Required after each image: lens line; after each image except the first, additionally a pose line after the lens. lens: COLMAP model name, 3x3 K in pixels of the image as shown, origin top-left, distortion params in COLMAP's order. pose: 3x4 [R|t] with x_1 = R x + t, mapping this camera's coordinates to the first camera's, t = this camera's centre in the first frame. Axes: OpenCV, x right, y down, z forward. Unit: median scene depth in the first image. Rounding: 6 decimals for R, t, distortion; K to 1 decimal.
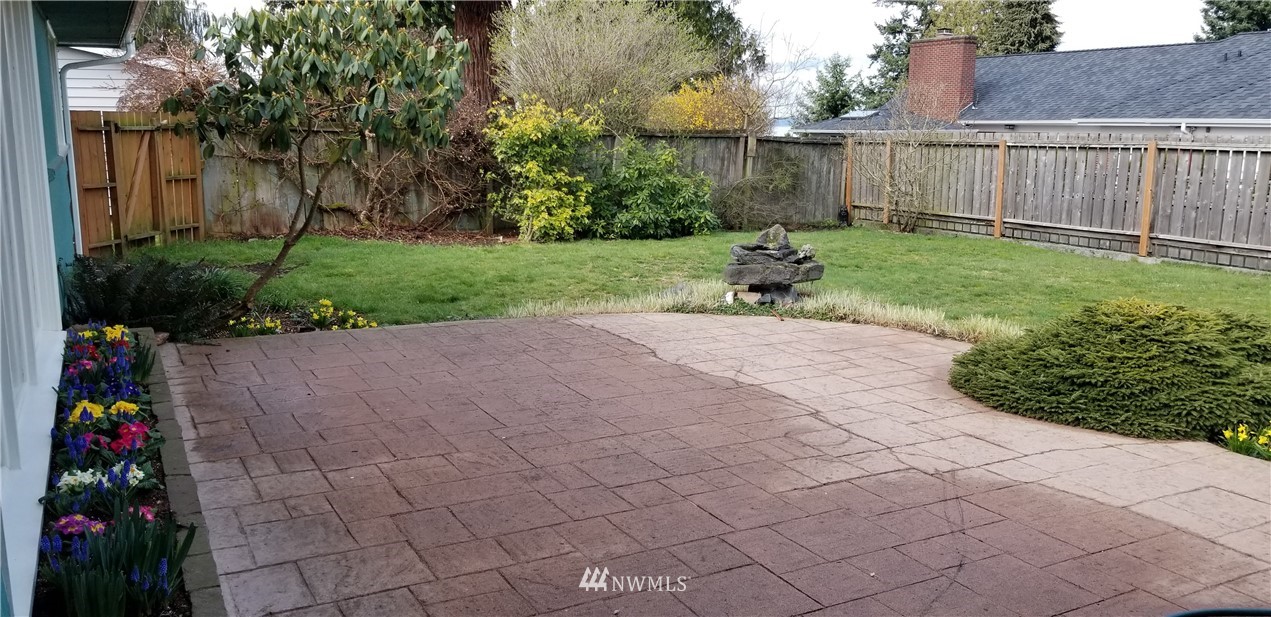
lens RADIAL K [[1011.3, 0, 617.1], [0, 1011.3, 305.3], [0, 0, 1]] dist [0.136306, -0.261634]
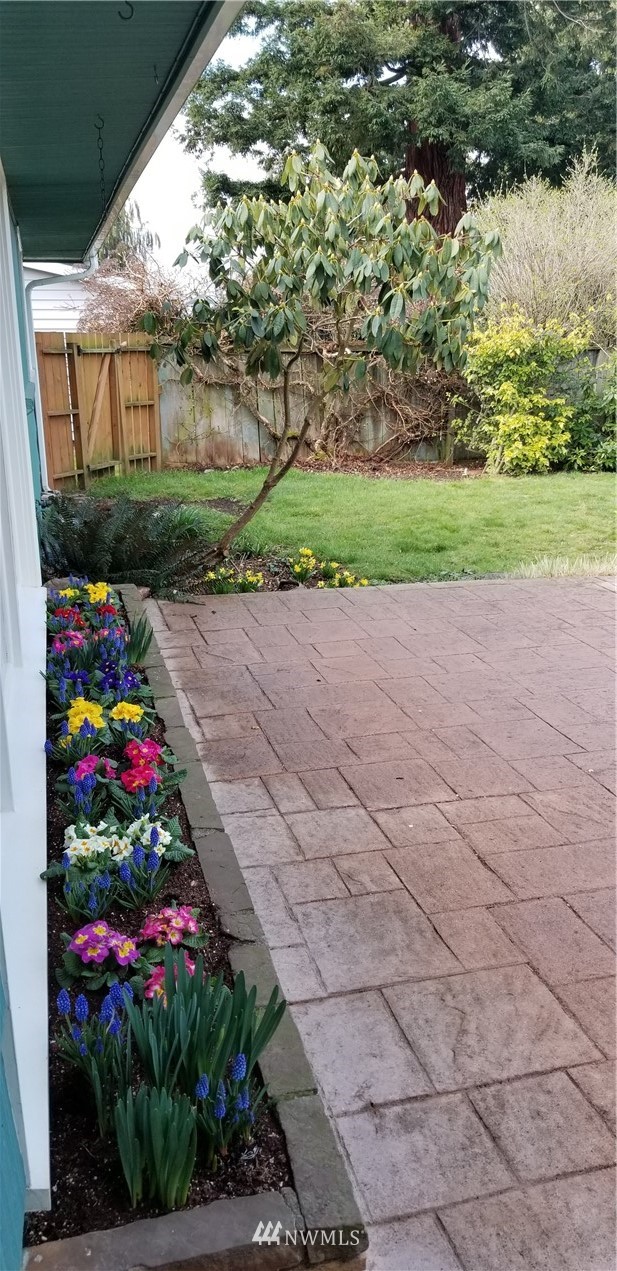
lens RADIAL K [[1011.3, 0, 308.5], [0, 1011.3, 635.5], [0, 0, 1]] dist [0.136306, -0.261634]
pose [[0.975893, 0.047806, -0.212947, -0.110579], [-0.025498, 0.994007, 0.106297, -0.028321], [0.216753, -0.098305, 0.971264, 0.169941]]
